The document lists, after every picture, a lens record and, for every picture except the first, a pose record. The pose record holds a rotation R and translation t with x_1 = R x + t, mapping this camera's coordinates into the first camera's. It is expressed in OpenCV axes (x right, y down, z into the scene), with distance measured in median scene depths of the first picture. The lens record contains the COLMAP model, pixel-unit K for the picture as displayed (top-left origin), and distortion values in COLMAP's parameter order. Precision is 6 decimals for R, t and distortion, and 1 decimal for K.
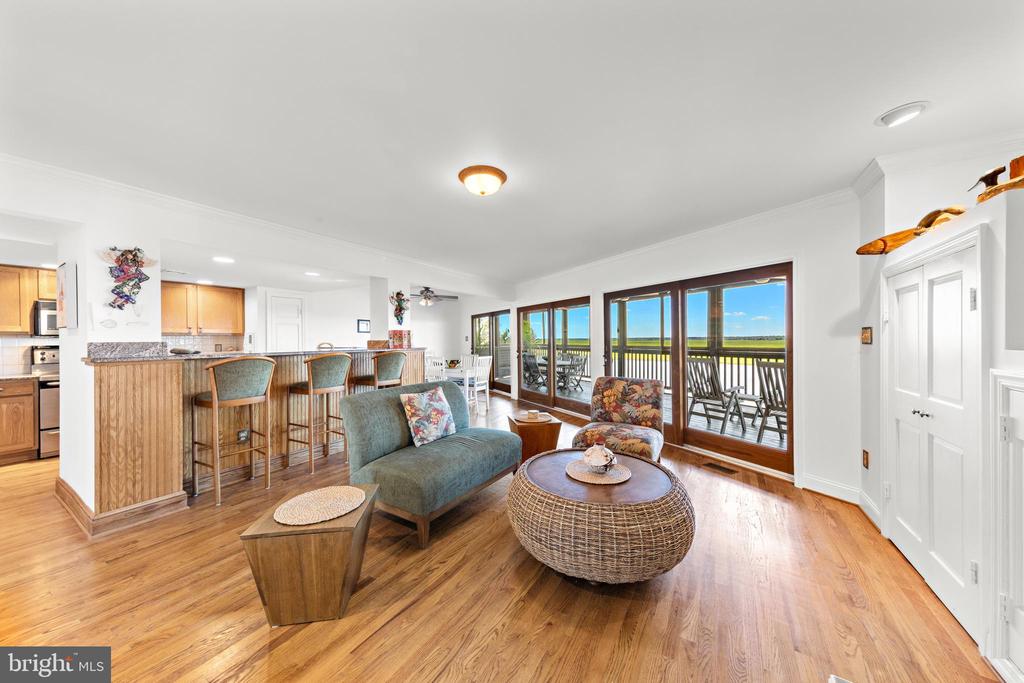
lens RADIAL K [[342.1, 0, 512.0], [0, 342.1, 341.5], [0, 0, 1]] dist [0.001582, 0.000116]
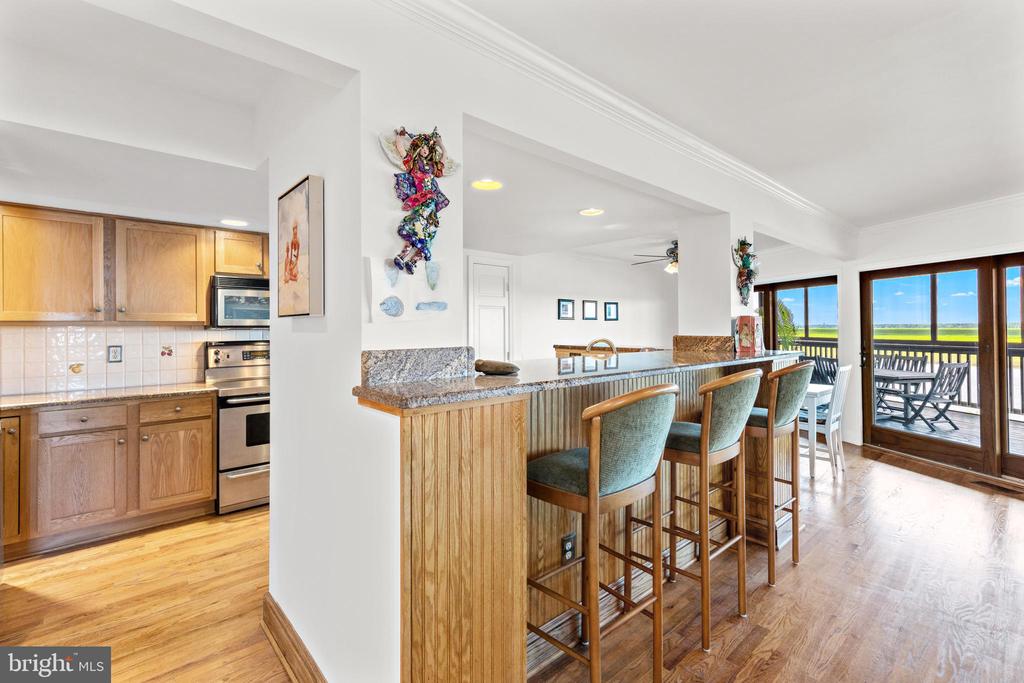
lens RADIAL K [[454.9, 0, 514.6], [0, 454.9, 325.4], [0, 0, 1]] dist [-0.000788, -0.000379]
pose [[0.954485, 0.000437, -0.298260, -0.771431], [-0.003064, 0.999961, -0.008338, -0.021214], [0.298244, 0.008872, 0.954448, 0.450350]]
